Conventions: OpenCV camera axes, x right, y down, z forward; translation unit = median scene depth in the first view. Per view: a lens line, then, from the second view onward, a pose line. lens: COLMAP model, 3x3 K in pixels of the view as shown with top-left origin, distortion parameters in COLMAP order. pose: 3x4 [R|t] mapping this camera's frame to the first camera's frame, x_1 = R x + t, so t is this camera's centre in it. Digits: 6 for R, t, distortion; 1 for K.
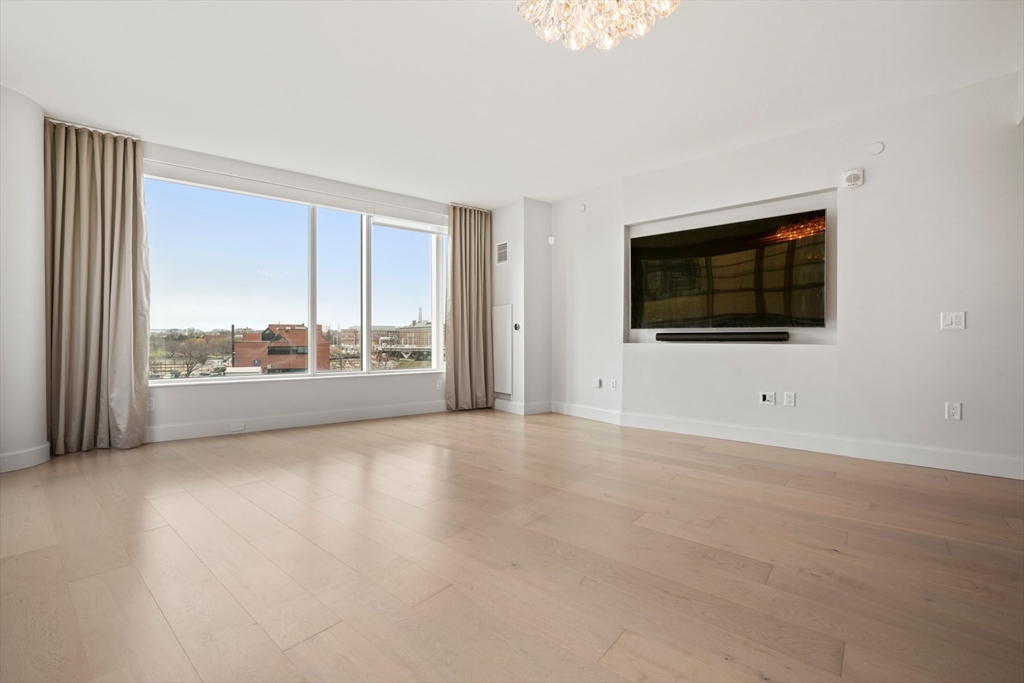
lens RADIAL K [[435.9, 0, 512.6], [0, 435.9, 340.3], [0, 0, 1]] dist [0.005015, -0.003036]
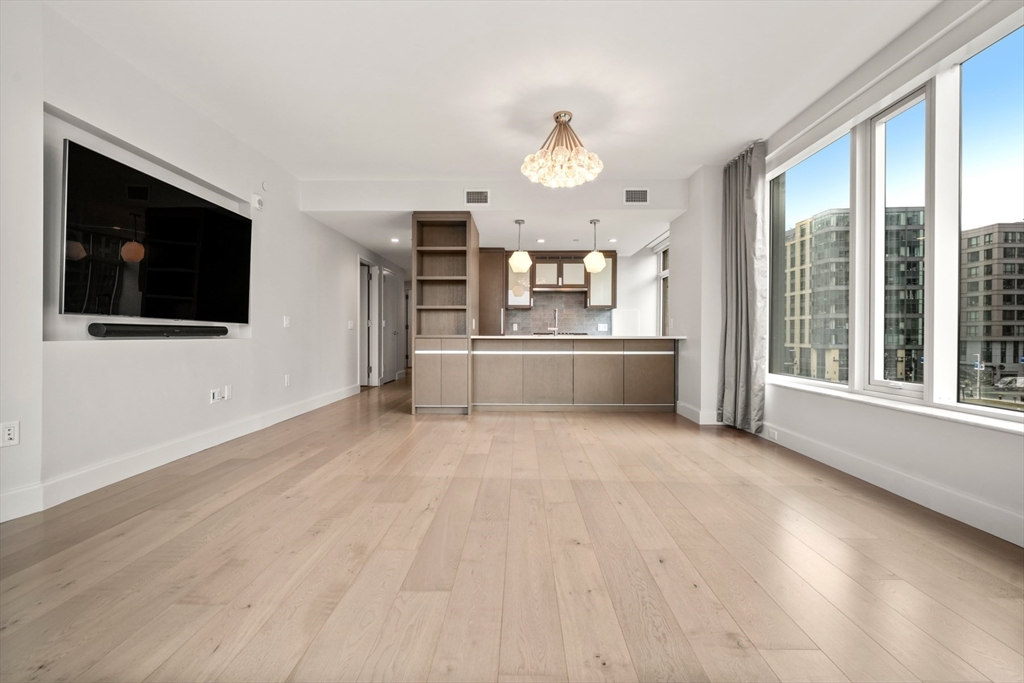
lens RADIAL K [[442.2, 0, 514.2], [0, 442.2, 338.4], [0, 0, 1]] dist [-0.002805, 0.000638]
pose [[-0.631255, -0.008495, 0.775529, -0.393836], [-0.000284, 0.999942, 0.010721, -0.001881], [-0.775575, 0.006548, -0.631221, 0.759988]]
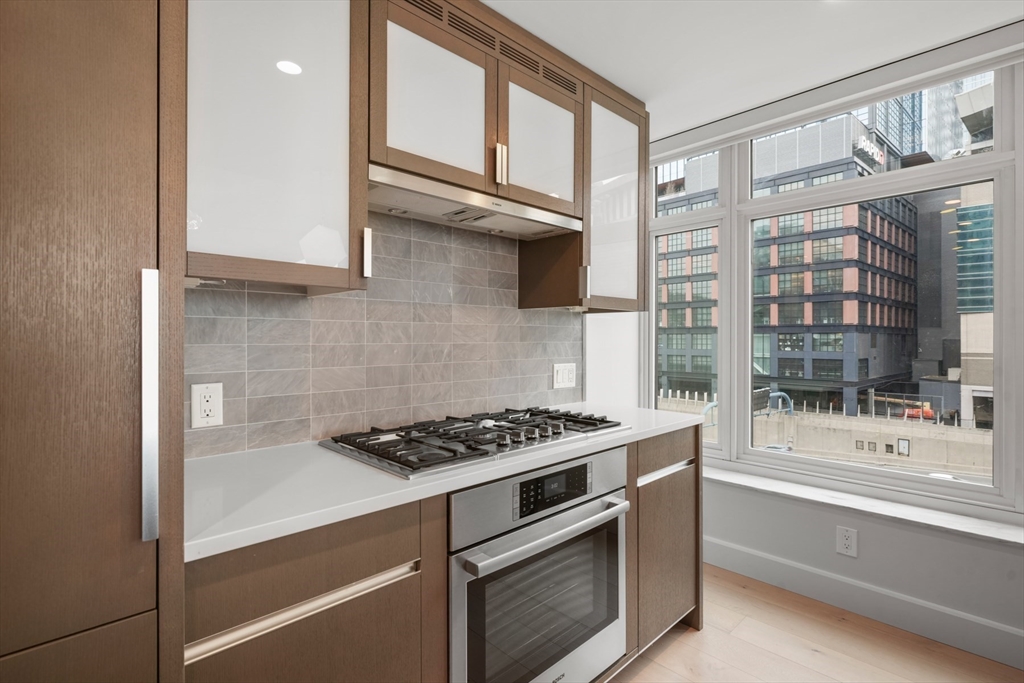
lens RADIAL K [[471.7, 0, 506.7], [0, 471.7, 339.1], [0, 0, 1]] dist [0.002076, 0.001786]
pose [[-0.993093, -0.001556, 0.117320, 0.529506], [-0.000995, 0.999988, 0.004841, -0.057662], [-0.117326, 0.004691, -0.993082, 0.077798]]
